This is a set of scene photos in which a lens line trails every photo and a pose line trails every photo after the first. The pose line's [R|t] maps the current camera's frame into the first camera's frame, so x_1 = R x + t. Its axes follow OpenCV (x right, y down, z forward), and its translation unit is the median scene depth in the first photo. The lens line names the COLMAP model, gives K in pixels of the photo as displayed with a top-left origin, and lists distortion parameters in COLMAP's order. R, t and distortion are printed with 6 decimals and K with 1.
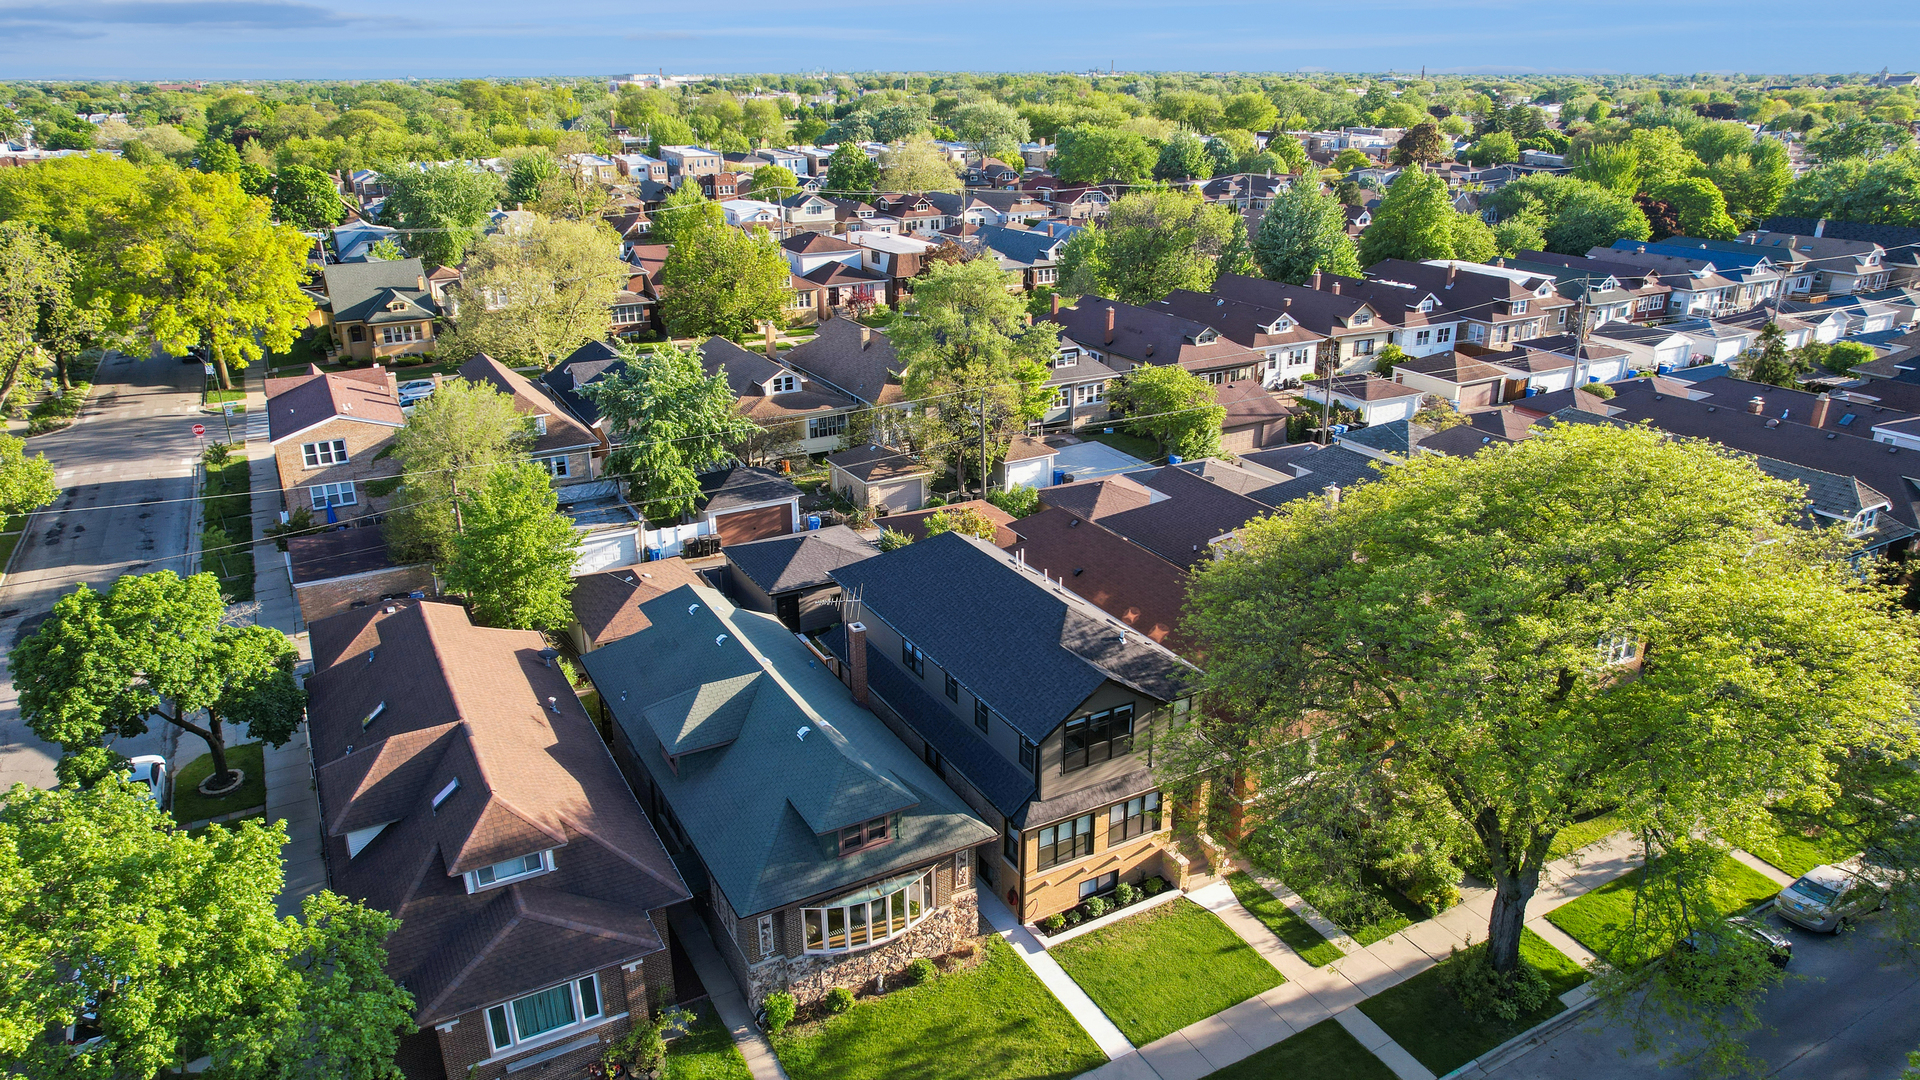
lens RADIAL K [[1234.2, 0, 958.5], [0, 1234.2, 551.5], [0, 0, 1]] dist [-0.016300, 0.010815]
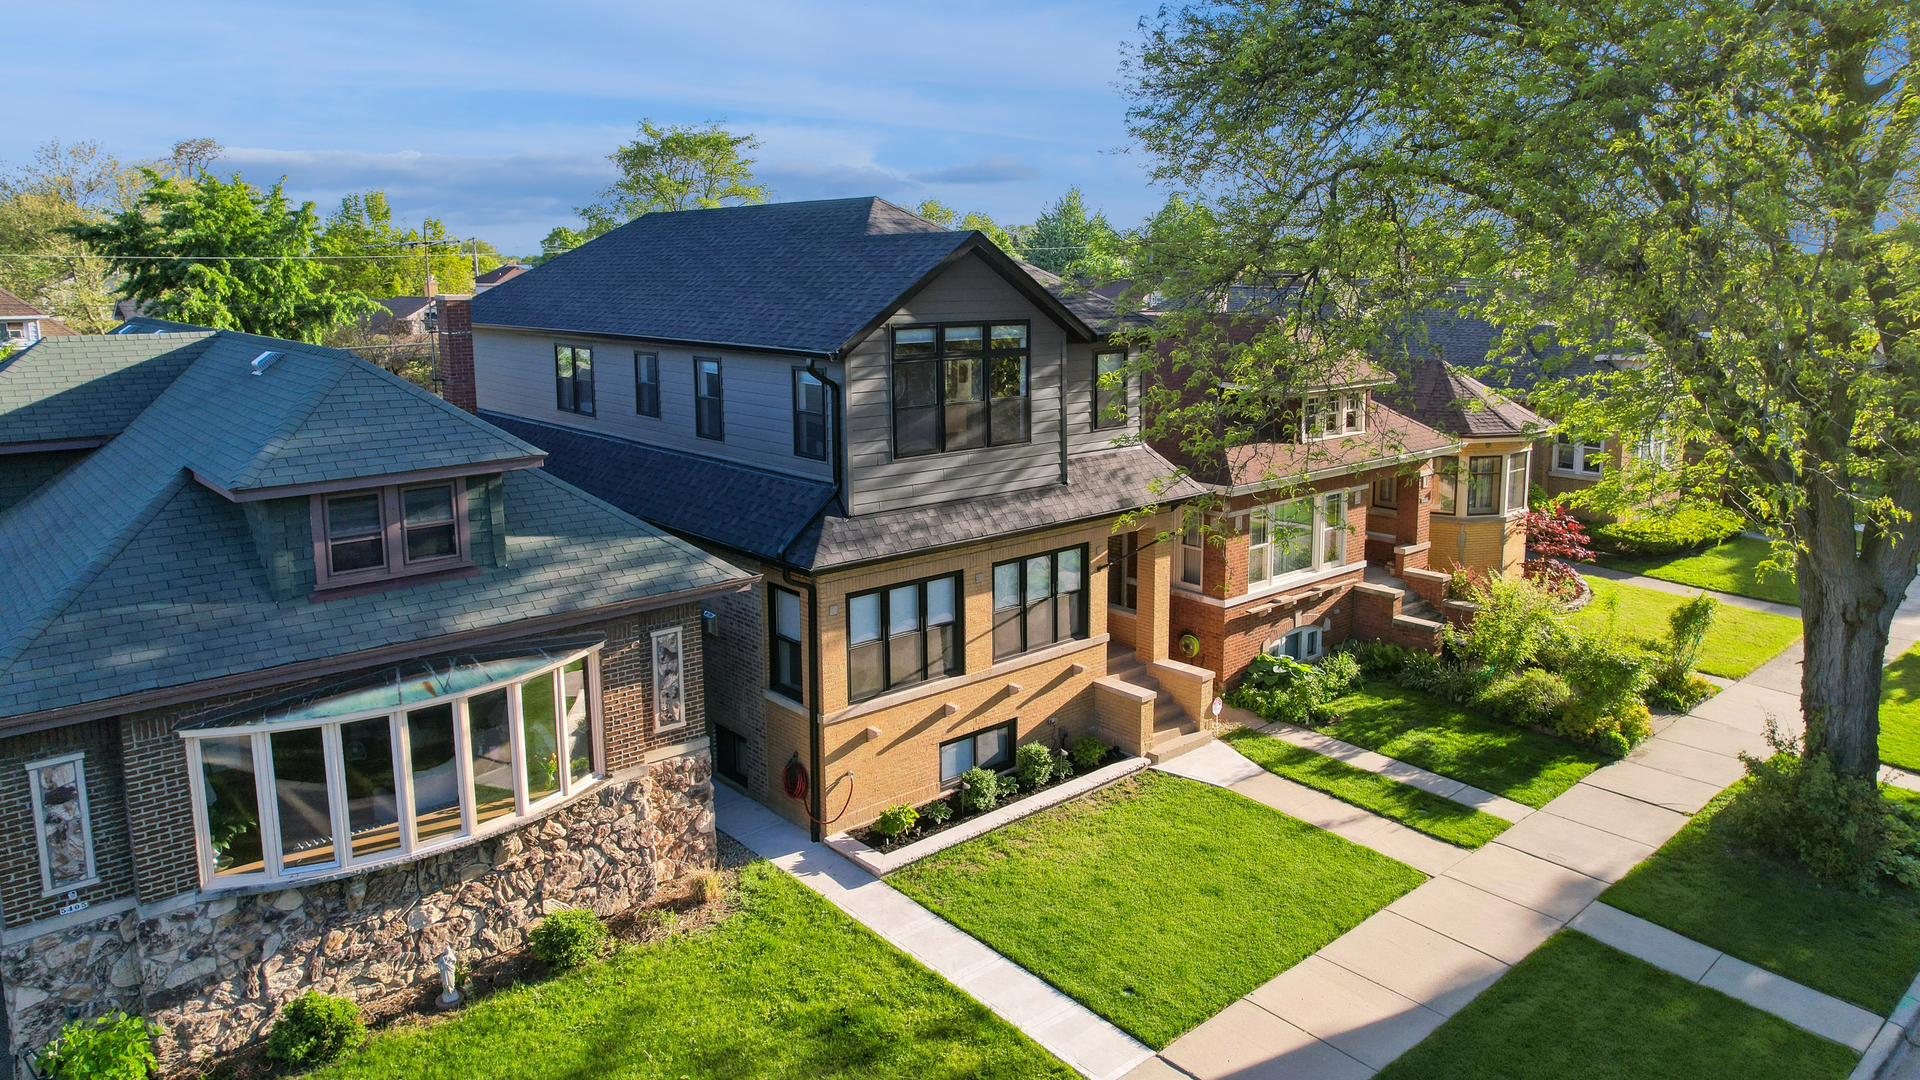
lens RADIAL K [[1234.2, 0, 957.1], [0, 1234.2, 521.3], [0, 0, 1]] dist [-0.016300, 0.010815]
pose [[0.975131, -0.034918, 0.218860, 0.008103], [0.081108, 0.975231, -0.205784, 0.291303], [-0.206253, 0.218417, 0.953810, 0.564330]]
